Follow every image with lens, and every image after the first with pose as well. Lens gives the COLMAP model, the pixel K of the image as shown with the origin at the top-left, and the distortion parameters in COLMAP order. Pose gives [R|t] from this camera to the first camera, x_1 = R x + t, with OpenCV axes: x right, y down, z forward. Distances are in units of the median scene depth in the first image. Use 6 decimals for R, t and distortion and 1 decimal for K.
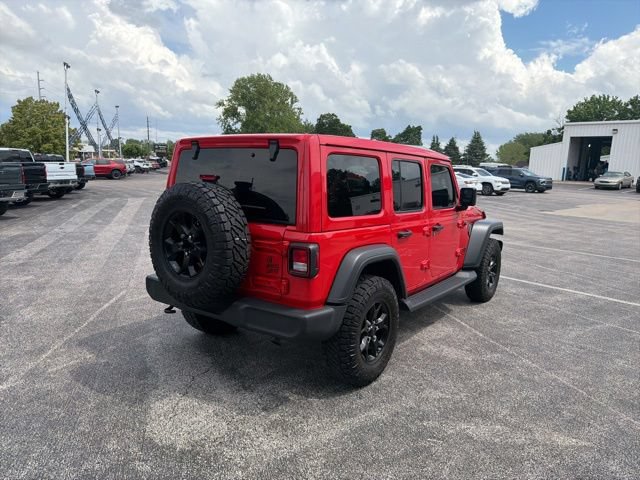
lens RADIAL K [[447.5, 0, 318.4], [0, 447.5, 244.0], [0, 0, 1]] dist [0.040525, -0.049422]
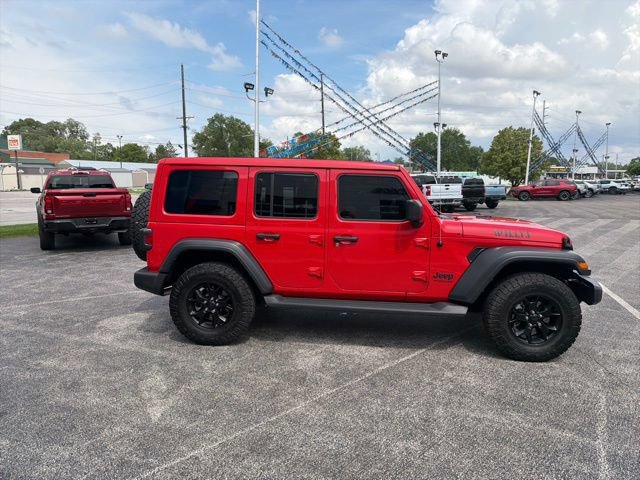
lens RADIAL K [[447.5, 0, 318.4], [0, 447.5, 244.0], [0, 0, 1]] dist [0.040525, -0.049422]
pose [[0.519890, 0.090968, -0.849376, 0.928873], [-0.132448, 0.990873, 0.025053, -0.036365], [0.843903, 0.099473, 0.527194, 0.386143]]
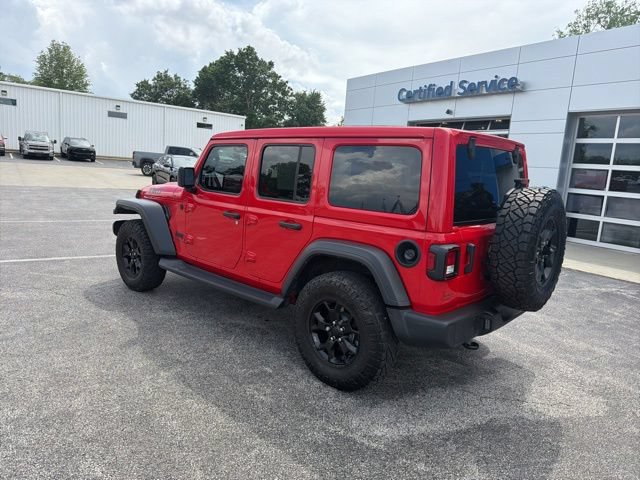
lens RADIAL K [[447.8, 0, 313.2], [0, 447.8, 237.3], [0, 0, 1]] dist [0.047274, -0.058453]
pose [[0.114335, -0.181596, 0.976704, -0.806084], [0.097836, 0.980430, 0.170836, -0.151831], [-0.988613, 0.076025, 0.129865, 0.830247]]
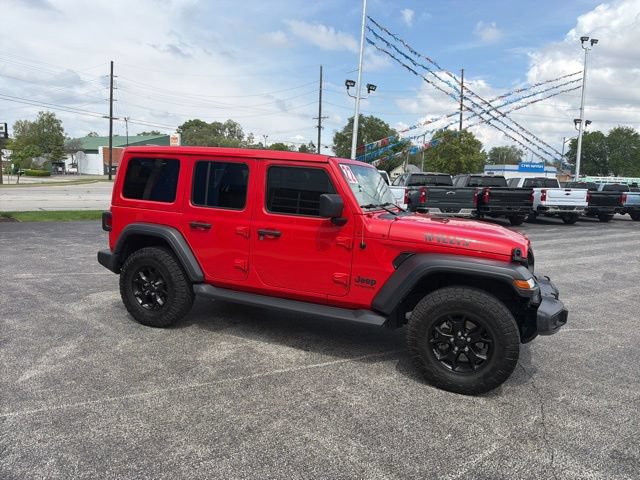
lens RADIAL K [[447.5, 0, 318.4], [0, 447.5, 244.0], [0, 0, 1]] dist [0.040525, -0.049422]
pose [[0.237746, 0.120580, -0.963814, 1.042130], [-0.192403, 0.978449, 0.074950, -0.089665], [0.952081, 0.167622, 0.255822, 0.757905]]
